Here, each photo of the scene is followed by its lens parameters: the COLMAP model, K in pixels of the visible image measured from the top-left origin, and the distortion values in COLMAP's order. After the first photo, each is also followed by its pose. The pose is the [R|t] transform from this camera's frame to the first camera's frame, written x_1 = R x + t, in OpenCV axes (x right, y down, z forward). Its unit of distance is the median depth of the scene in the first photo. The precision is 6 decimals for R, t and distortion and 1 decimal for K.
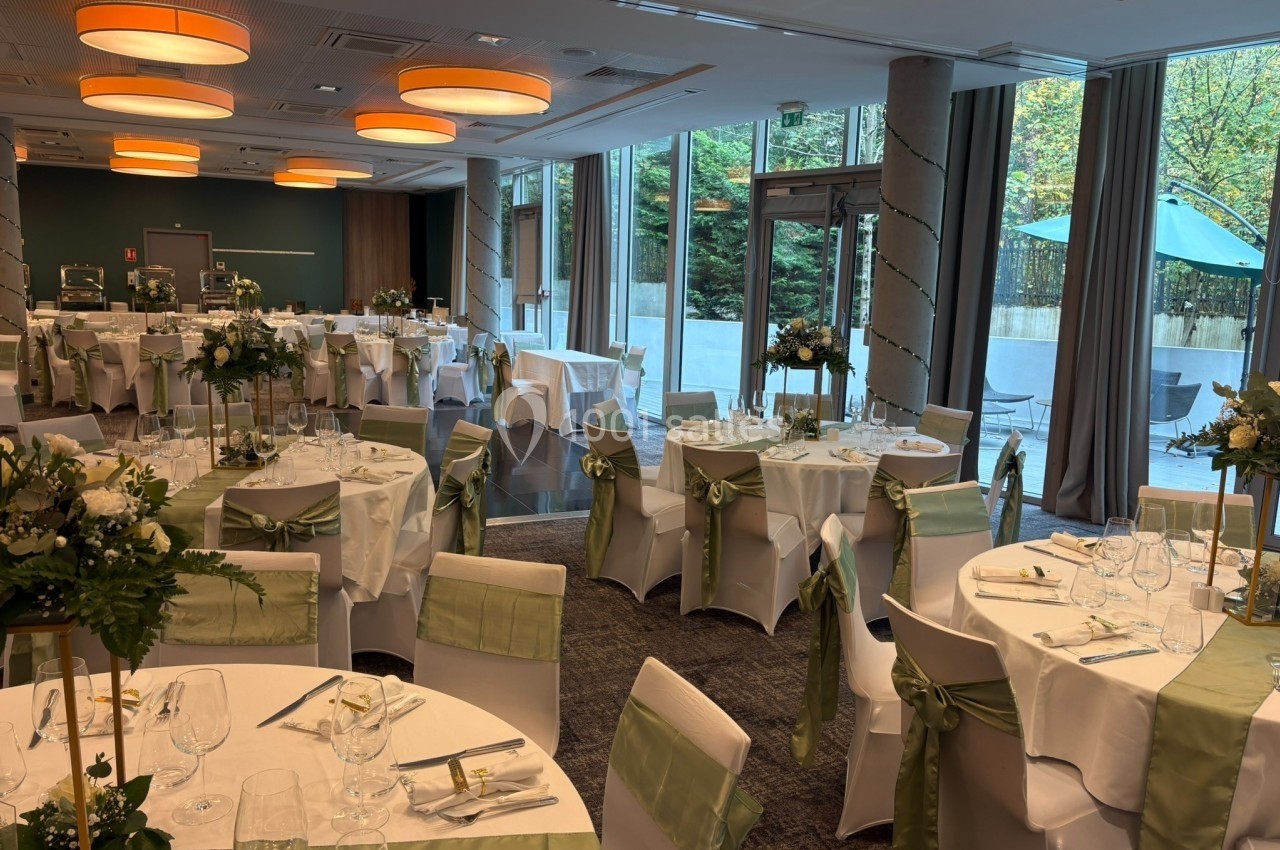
lens RADIAL K [[967.8, 0, 662.6], [0, 967.8, 438.8], [0, 0, 1]] dist [0.009098, -0.002180]
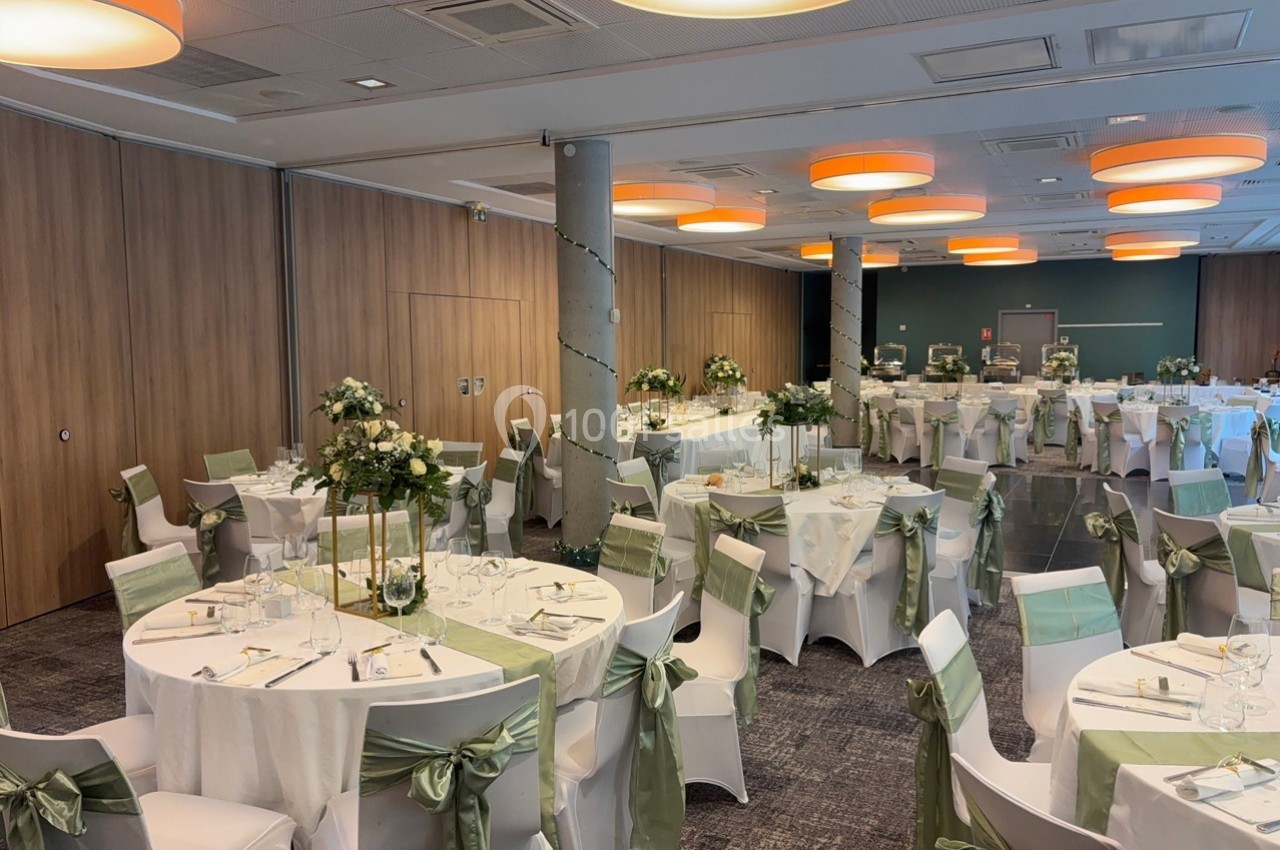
lens RADIAL K [[952.8, 0, 646.3], [0, 952.8, 435.6], [0, 0, 1]] dist [-0.001373, -0.011460]
pose [[0.614083, 0.038701, -0.788292, 0.166474], [-0.098763, 0.994714, -0.028101, 0.003627], [0.783038, 0.095110, 0.614659, -0.001186]]
